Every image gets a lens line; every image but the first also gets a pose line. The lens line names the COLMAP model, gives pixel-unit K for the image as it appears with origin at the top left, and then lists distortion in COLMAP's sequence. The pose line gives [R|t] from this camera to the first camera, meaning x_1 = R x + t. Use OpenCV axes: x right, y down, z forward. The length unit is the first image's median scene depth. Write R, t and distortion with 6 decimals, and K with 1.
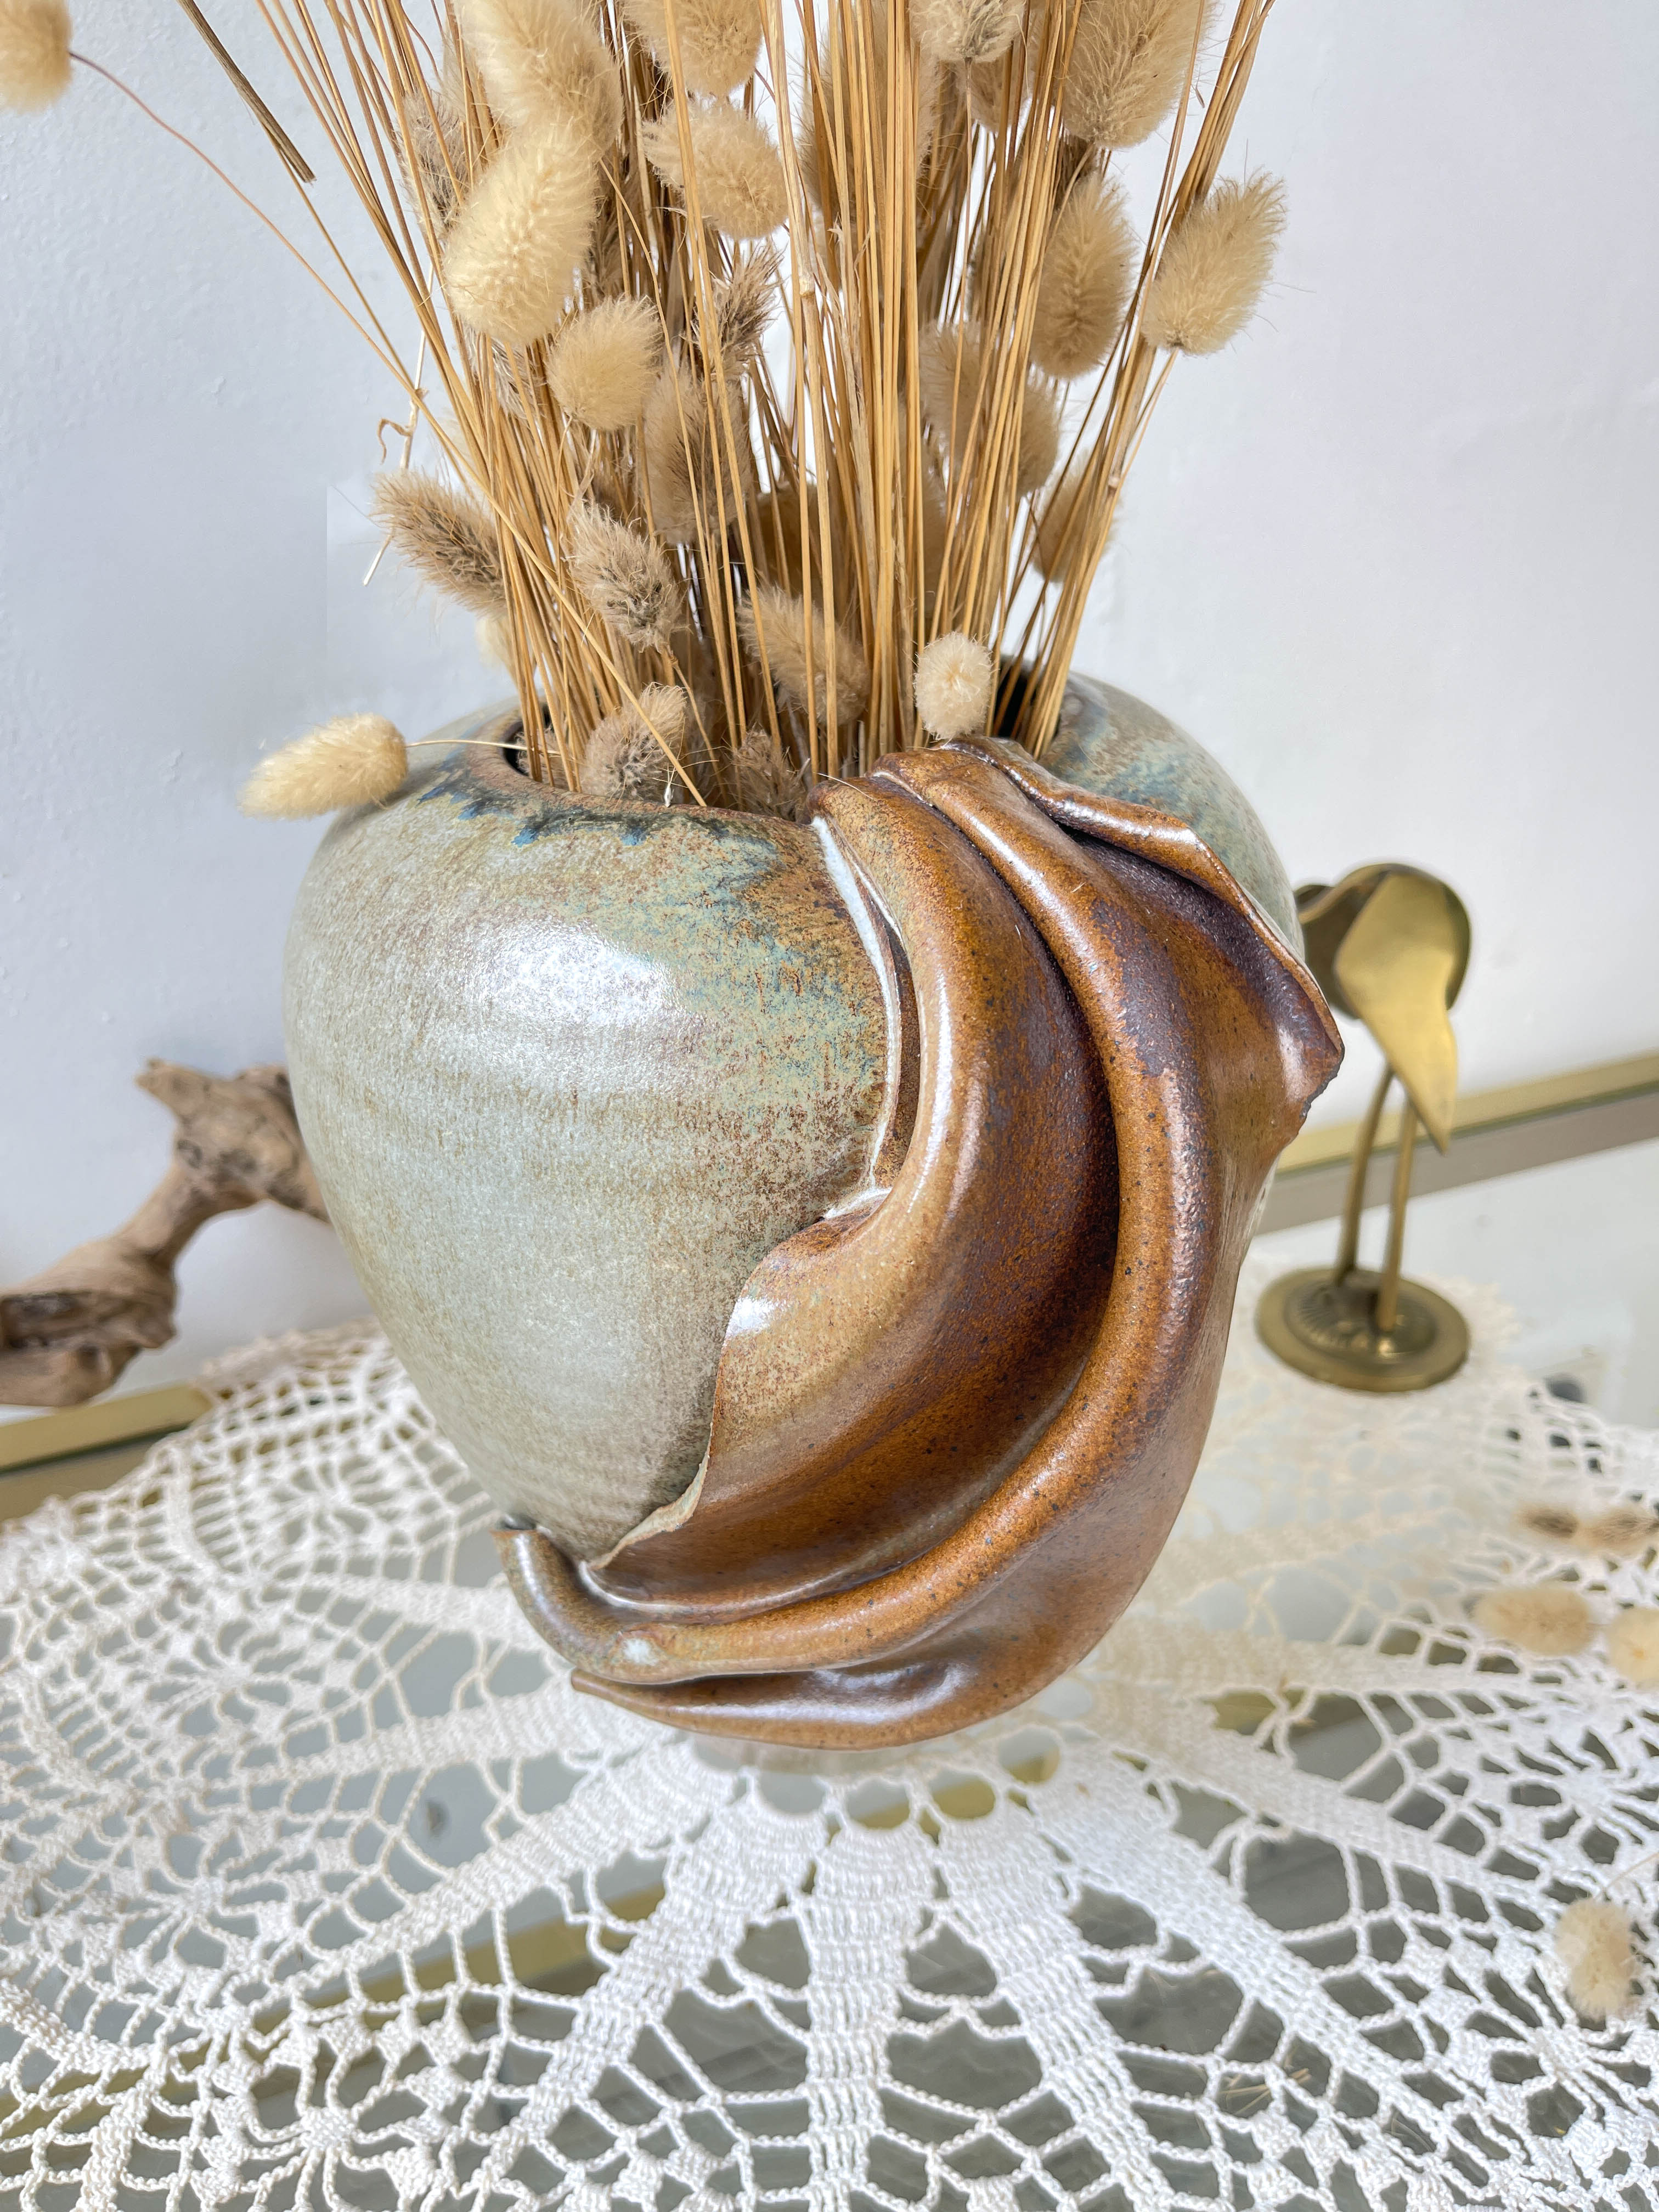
lens RADIAL K [[1735.0, 0, 828.0], [0, 1735.0, 1115.8], [0, 0, 1]] dist [-0.000374, -0.007316]
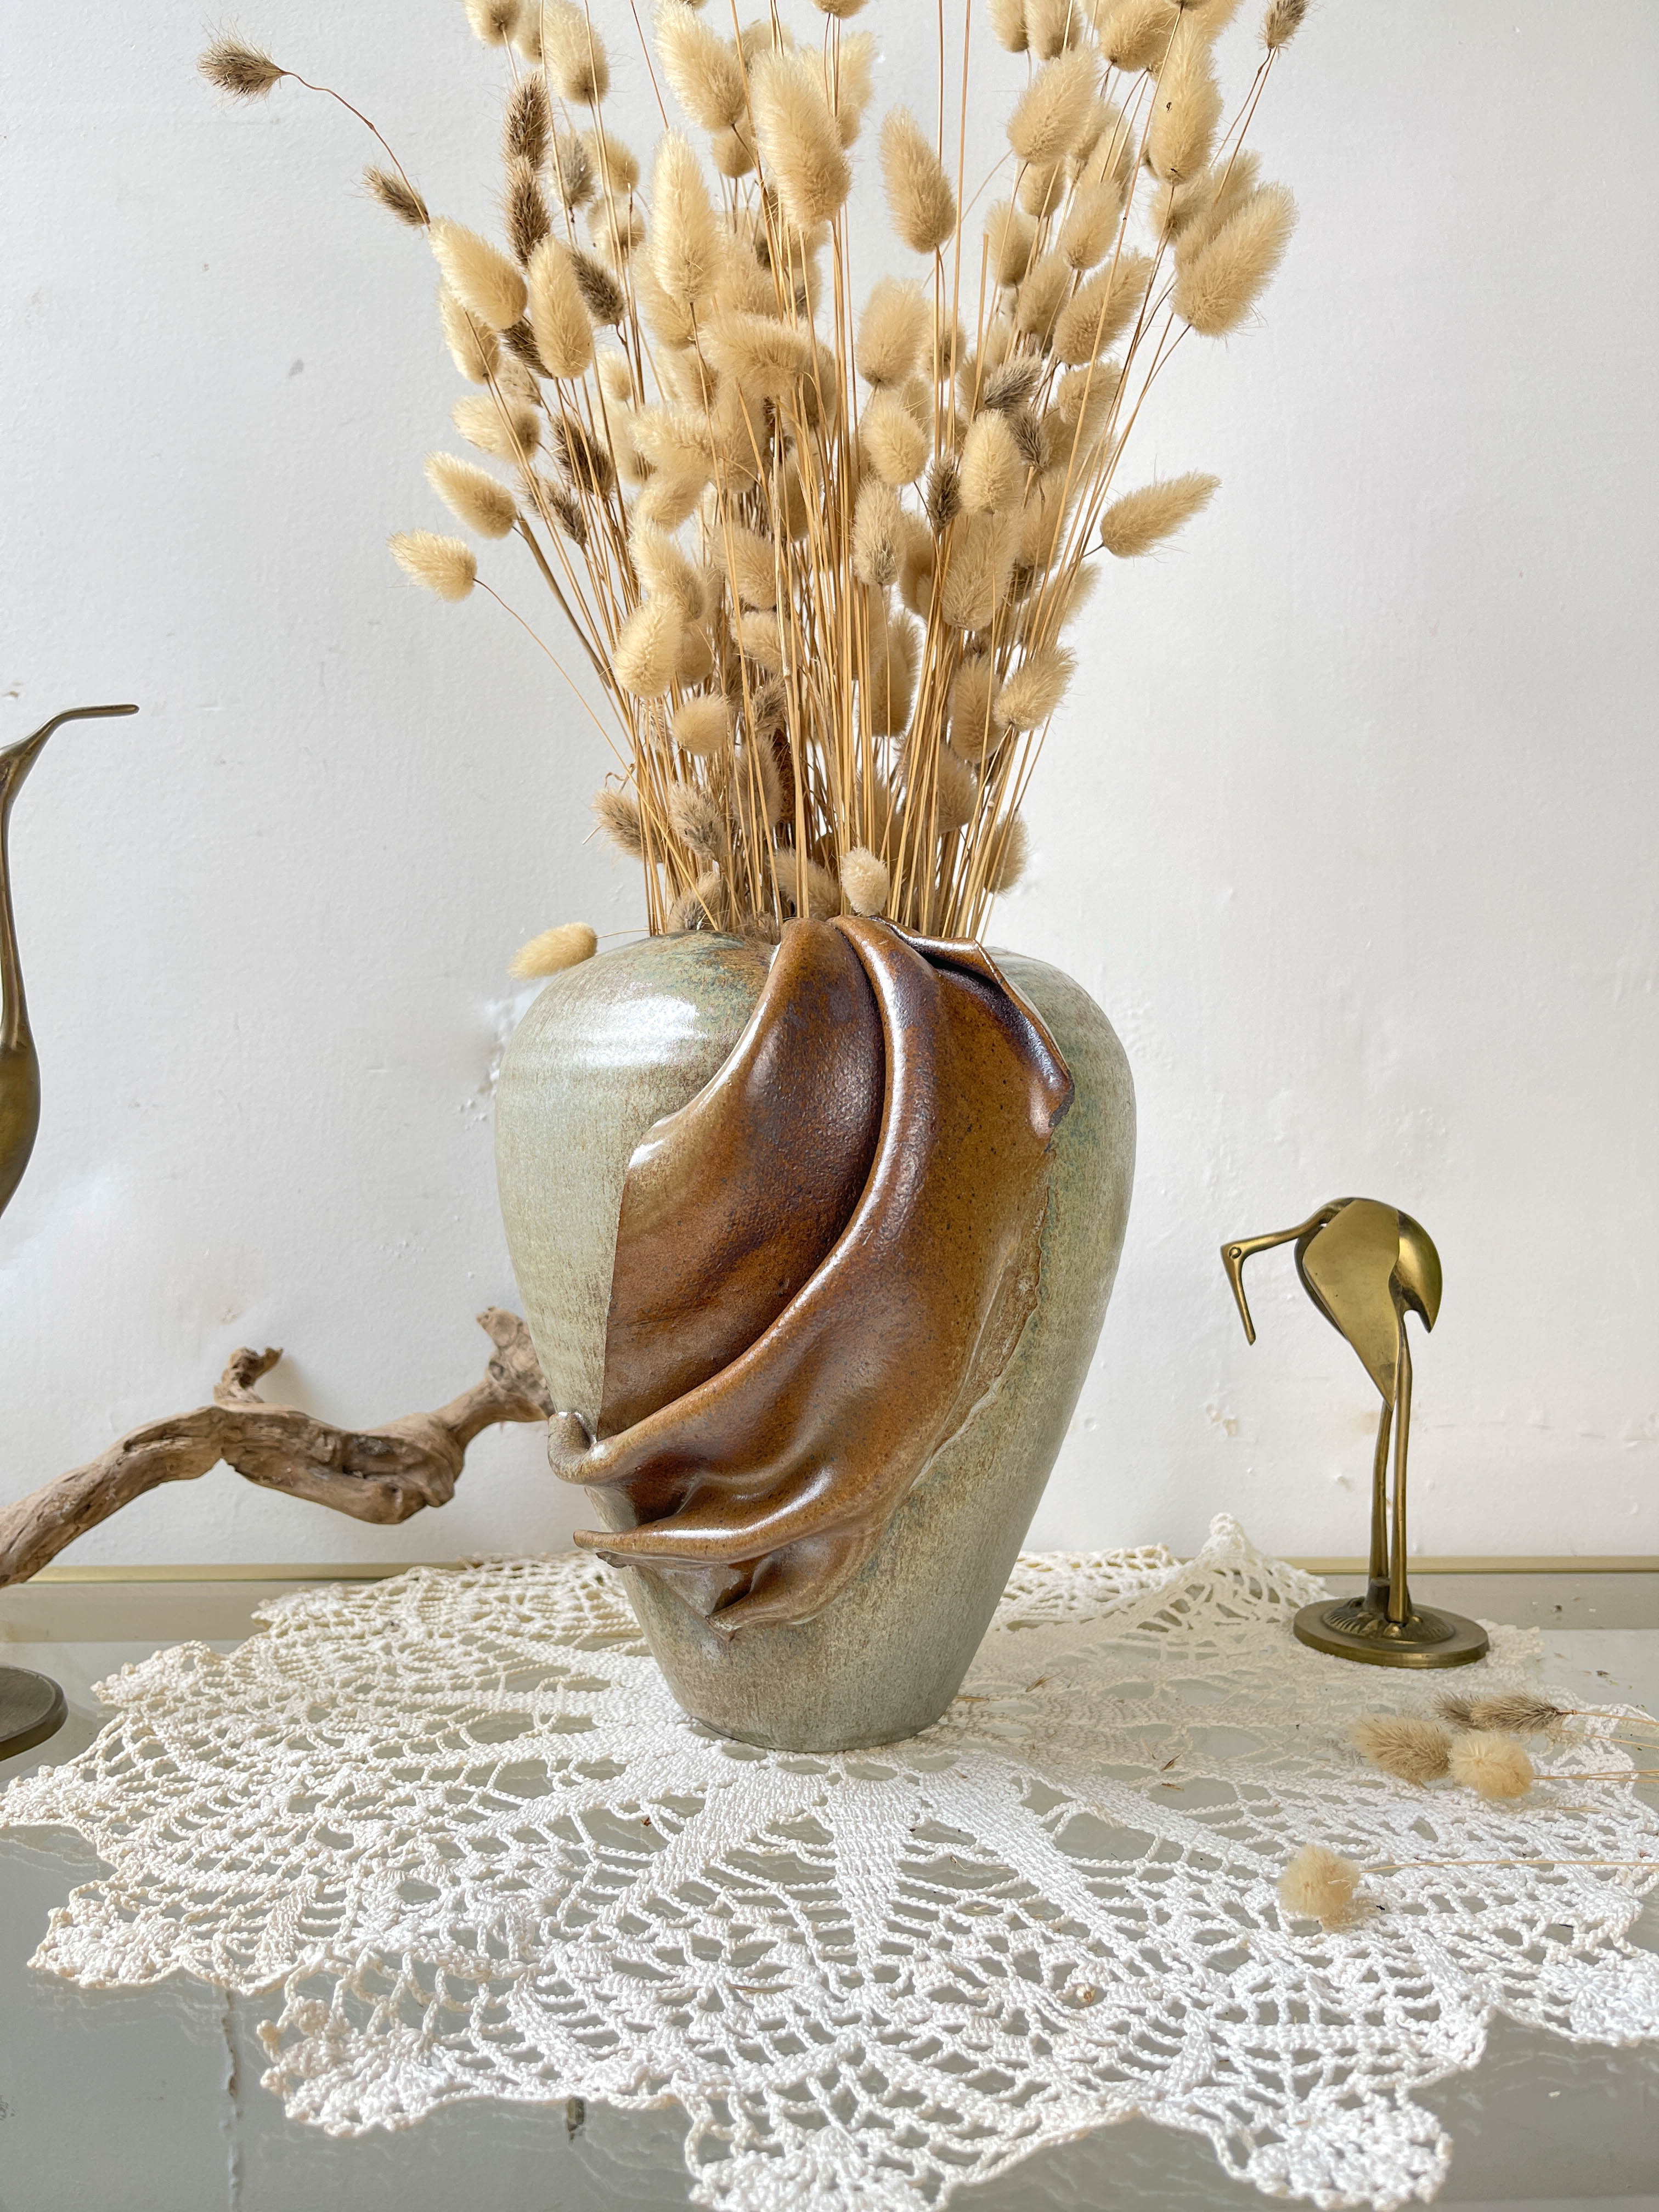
lens RADIAL K [[1667.8, 0, 838.8], [0, 1667.8, 1104.5], [0, 0, 1]] dist [0.062777, -0.119617]
pose [[0.950991, 0.032999, -0.307453, 0.578368], [-0.172408, 0.881983, -0.438614, 0.708639], [0.256695, 0.470125, 0.844447, -0.348106]]
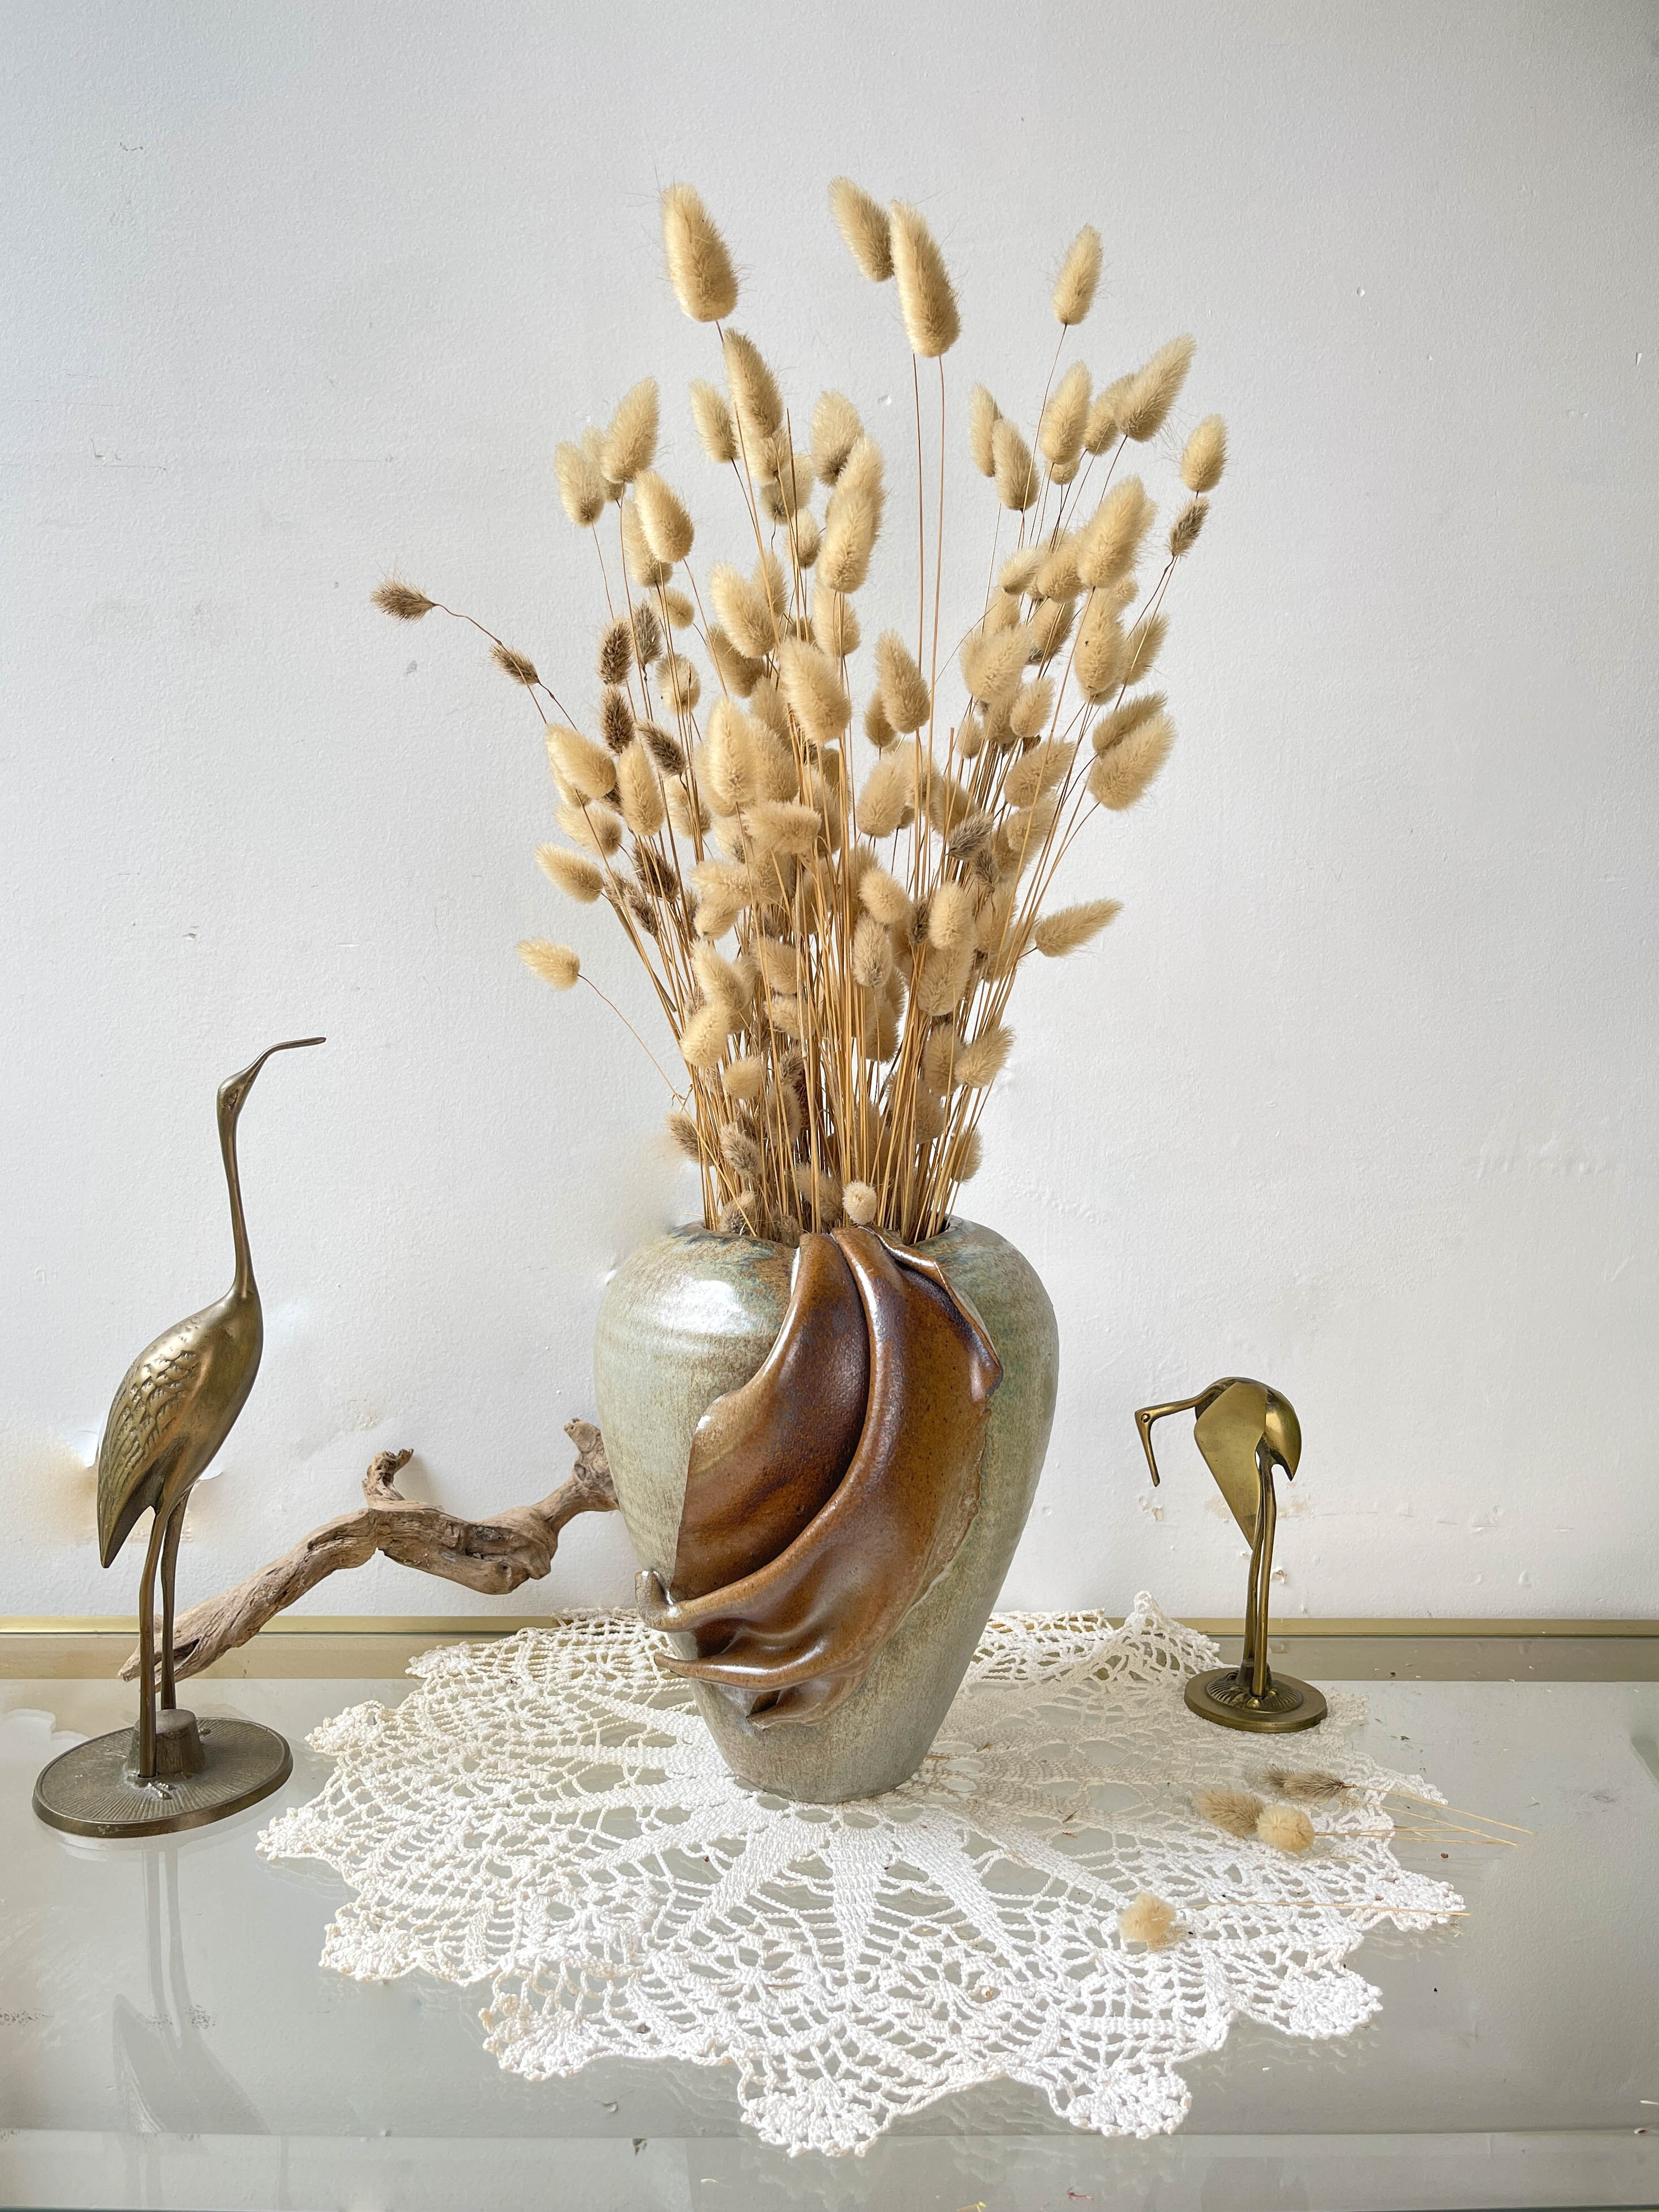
lens RADIAL K [[1696.2, 0, 829.5], [0, 1696.2, 1106.0], [0, 0, 1]] dist [-0.002400, -0.002866]
pose [[0.943278, 0.057348, -0.327013, 0.812161], [-0.186114, 0.906992, -0.377792, 0.551130], [0.274932, 0.417224, 0.866220, -1.167310]]
